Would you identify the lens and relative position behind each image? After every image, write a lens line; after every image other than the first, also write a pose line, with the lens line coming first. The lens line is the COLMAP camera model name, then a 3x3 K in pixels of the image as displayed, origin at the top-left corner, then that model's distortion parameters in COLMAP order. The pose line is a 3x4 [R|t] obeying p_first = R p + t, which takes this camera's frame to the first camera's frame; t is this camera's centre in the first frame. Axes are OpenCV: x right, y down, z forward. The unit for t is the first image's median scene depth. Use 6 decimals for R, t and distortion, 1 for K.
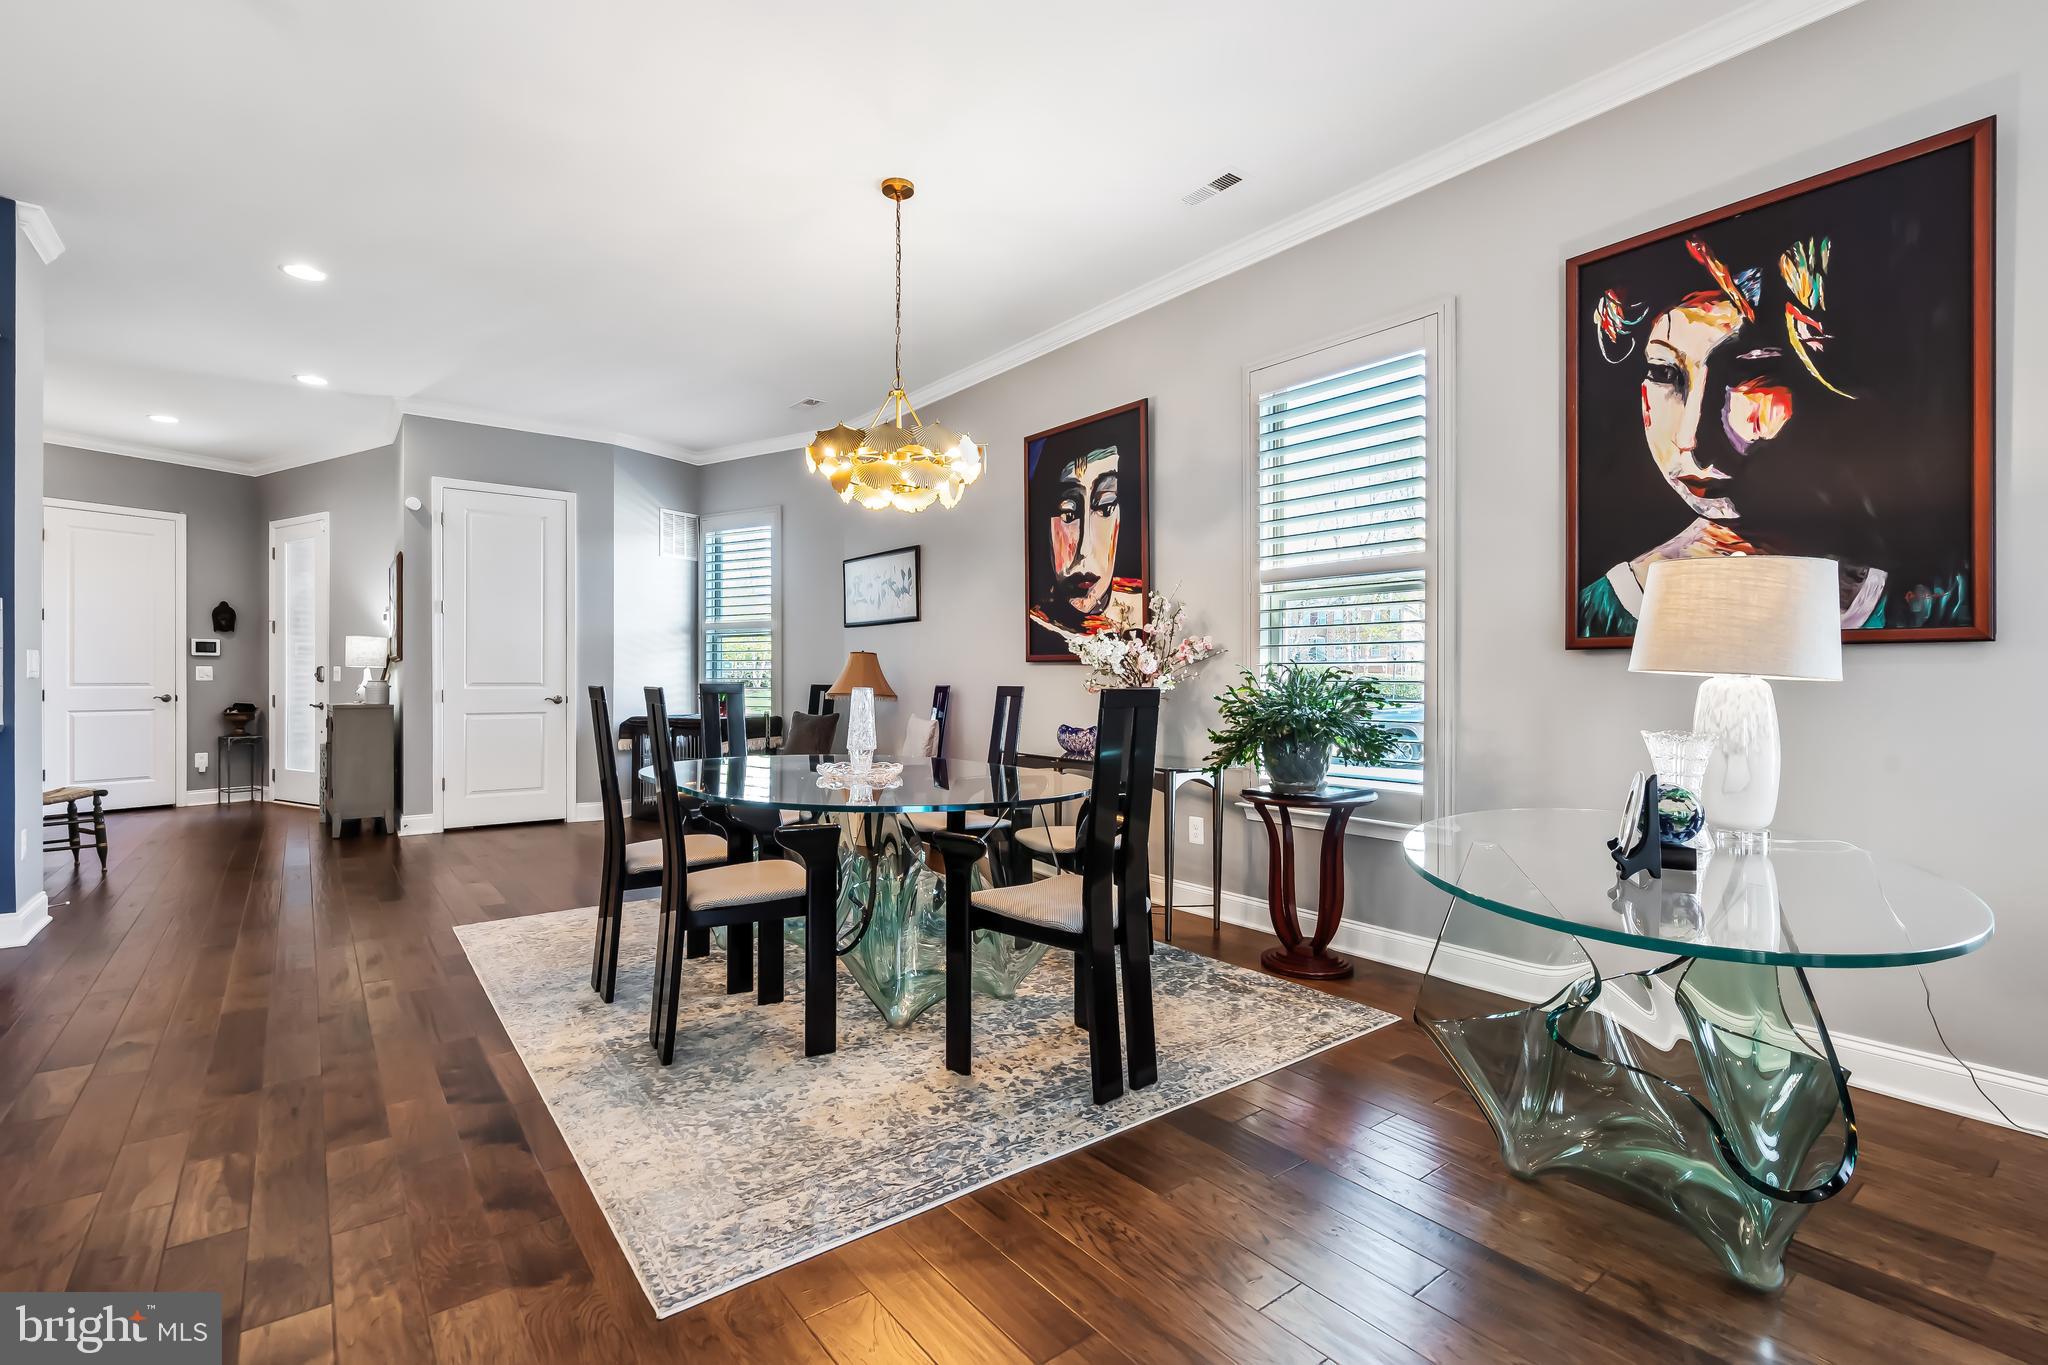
lens RADIAL K [[931.7, 0, 1008.5], [0, 931.7, 681.1], [0, 0, 1]] dist [-0.004899, 0.001946]
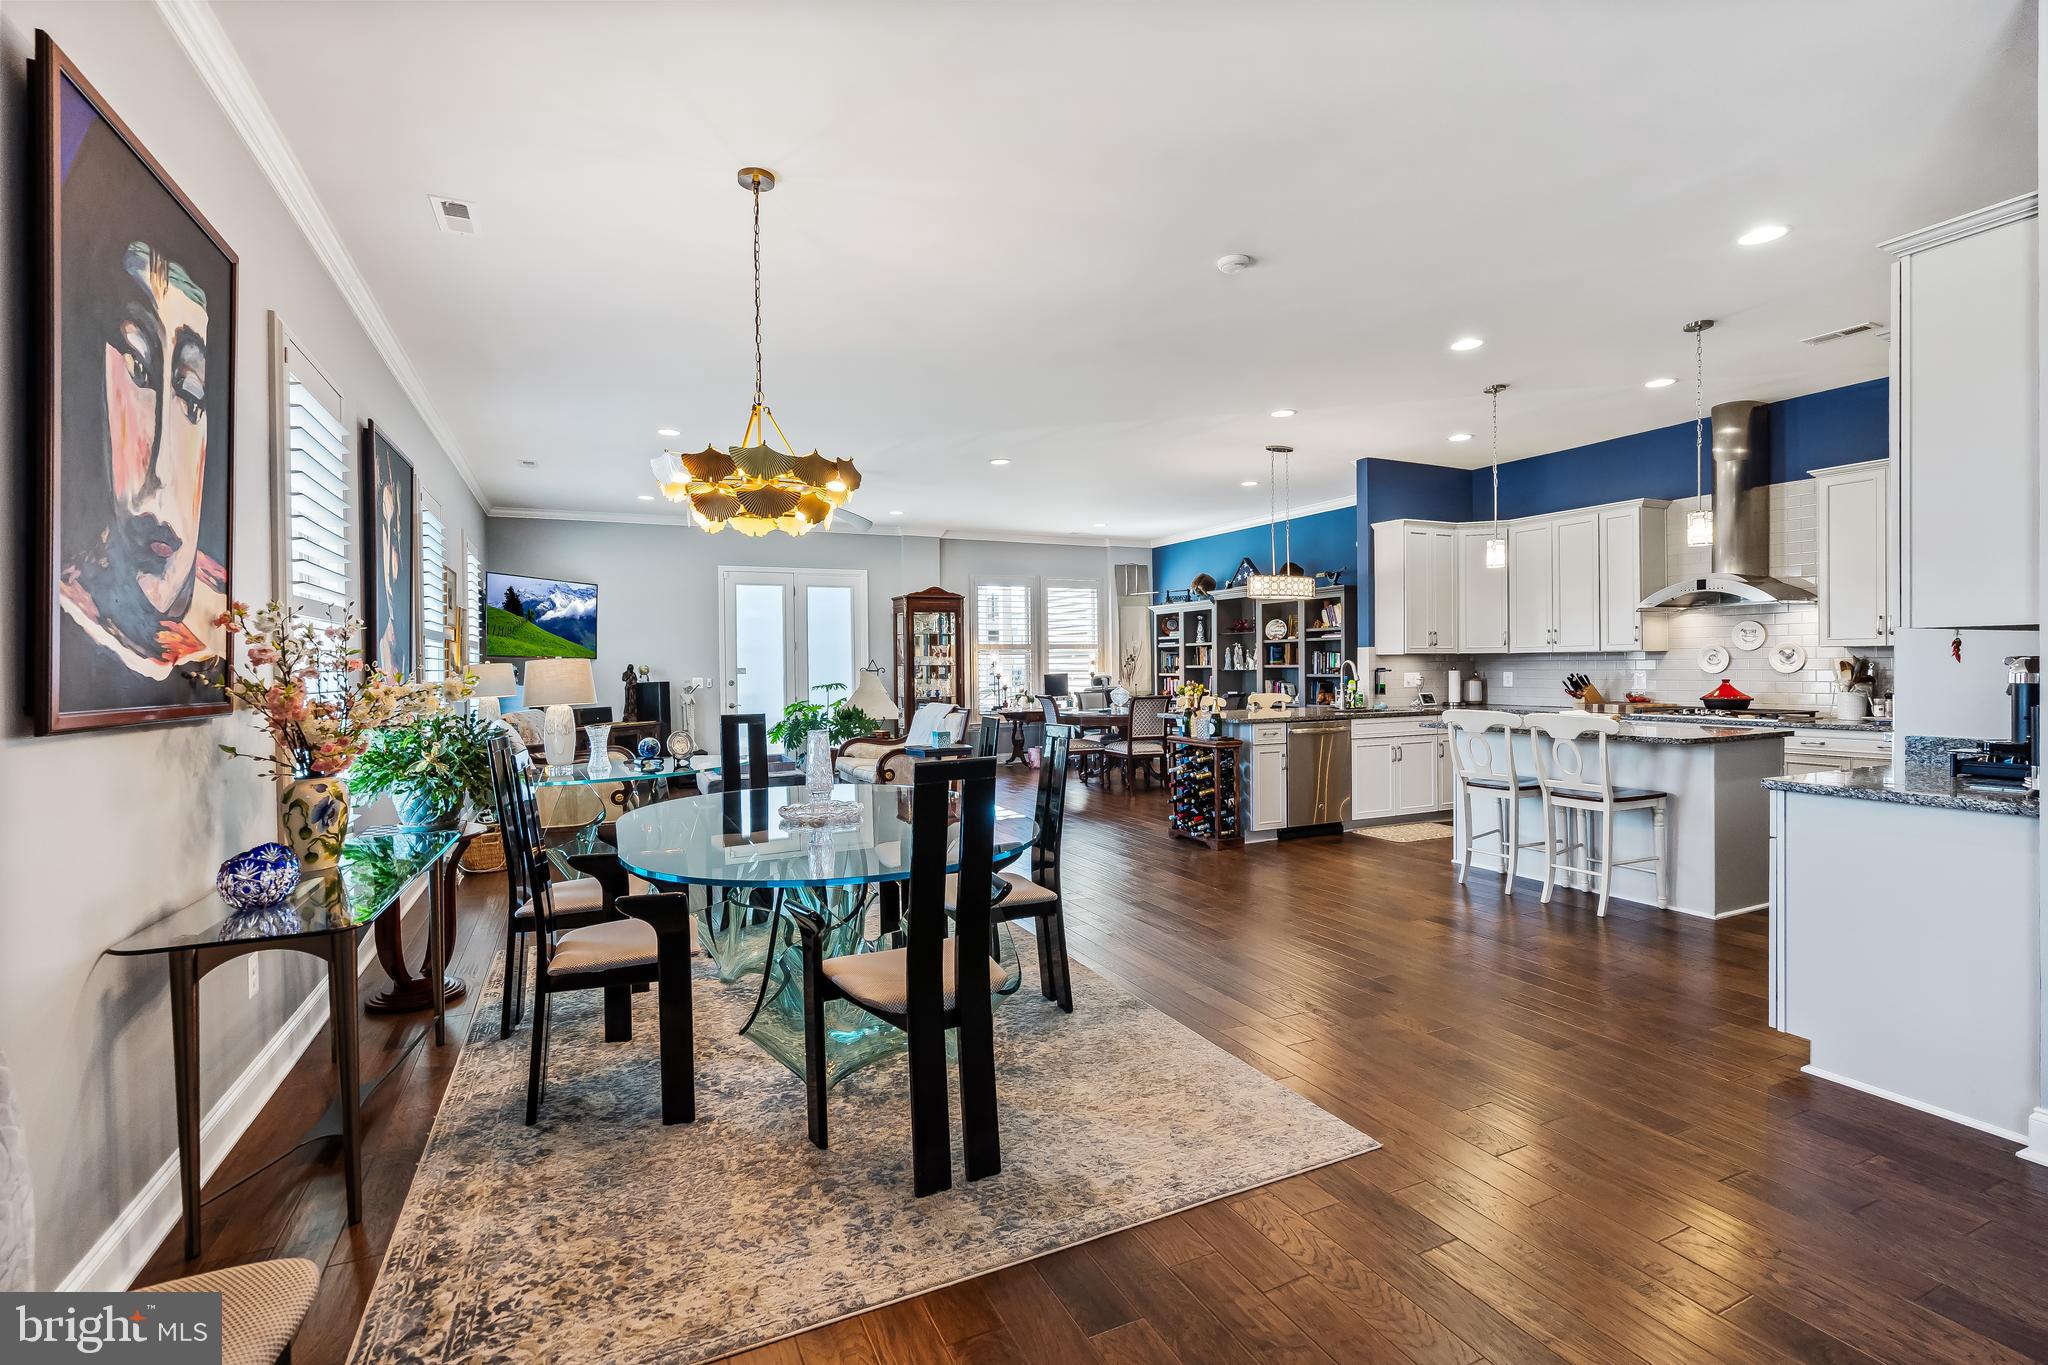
lens RADIAL K [[931.7, 0, 1045.6], [0, 931.7, 663.3], [0, 0, 1]] dist [-0.004899, 0.001946]
pose [[-0.981402, 0.009076, 0.191751, -0.481079], [0.009612, 0.999952, 0.001863, -0.051110], [-0.191725, 0.003671, -0.981442, 1.559362]]
